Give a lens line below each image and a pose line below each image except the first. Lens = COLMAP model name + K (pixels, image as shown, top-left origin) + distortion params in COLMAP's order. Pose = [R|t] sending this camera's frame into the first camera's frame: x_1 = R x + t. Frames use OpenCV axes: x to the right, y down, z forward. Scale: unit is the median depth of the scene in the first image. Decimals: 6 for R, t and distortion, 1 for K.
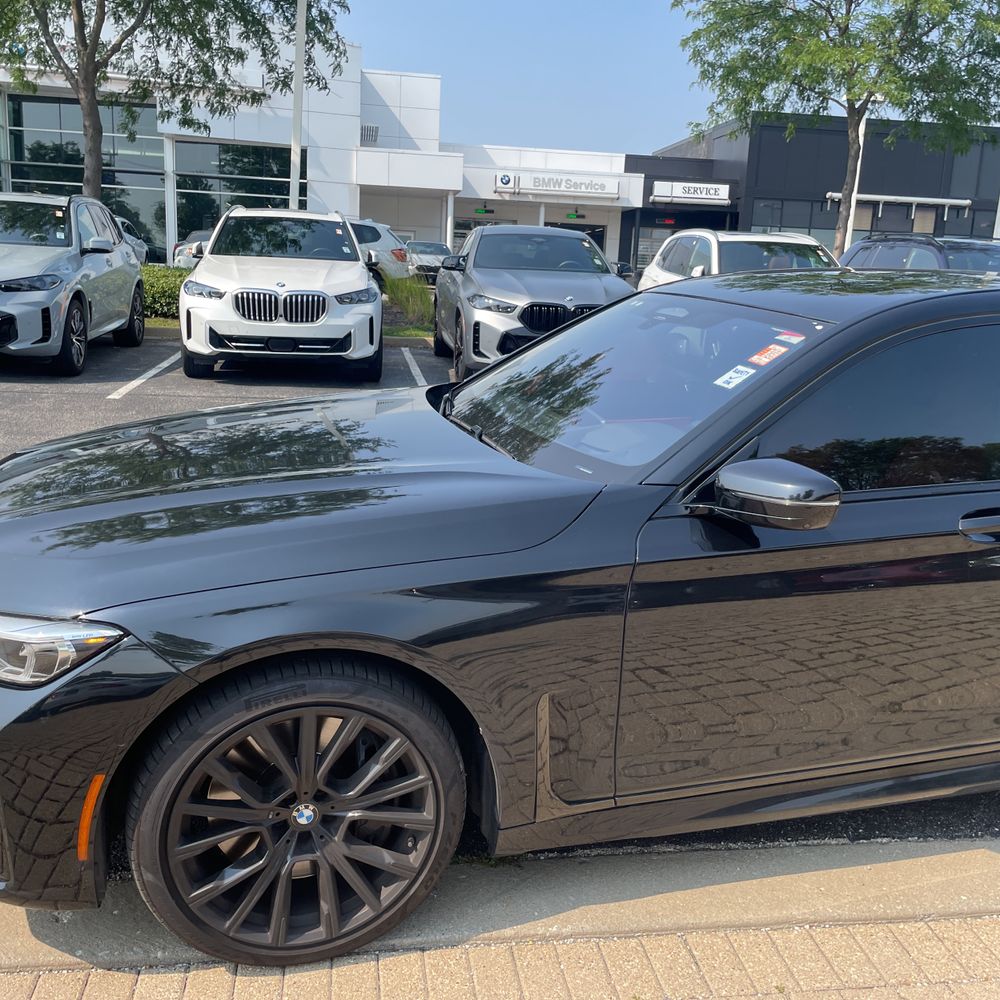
lens RADIAL K [[1018.2, 0, 508.2], [0, 1018.2, 486.9], [0, 0, 1]] dist [0.085242, -0.122486]
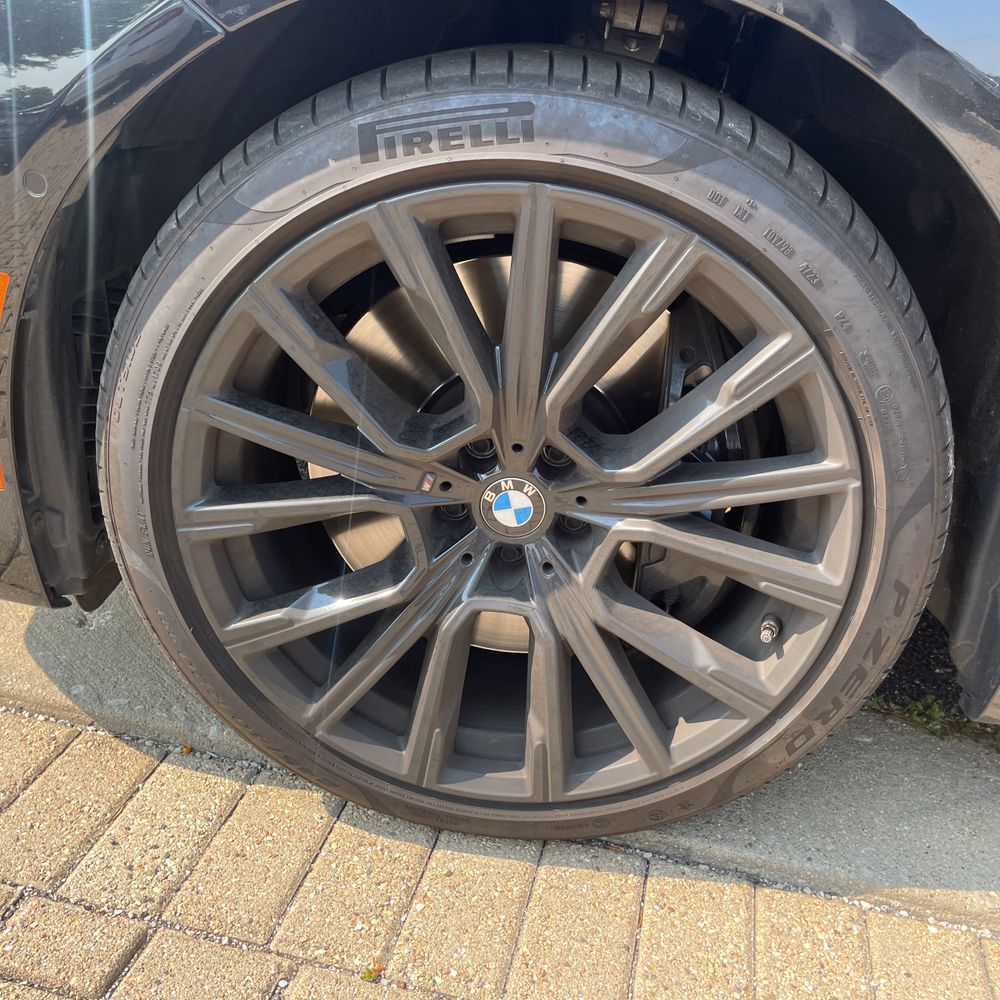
lens RADIAL K [[1018.2, 0, 508.2], [0, 1018.2, 486.9], [0, 0, 1]] dist [0.085242, -0.122486]
pose [[0.927881, 0.176491, -0.328462, -0.070052], [-0.116457, 0.973992, 0.194365, 0.233625], [0.354223, -0.142096, 0.924302, 0.628799]]
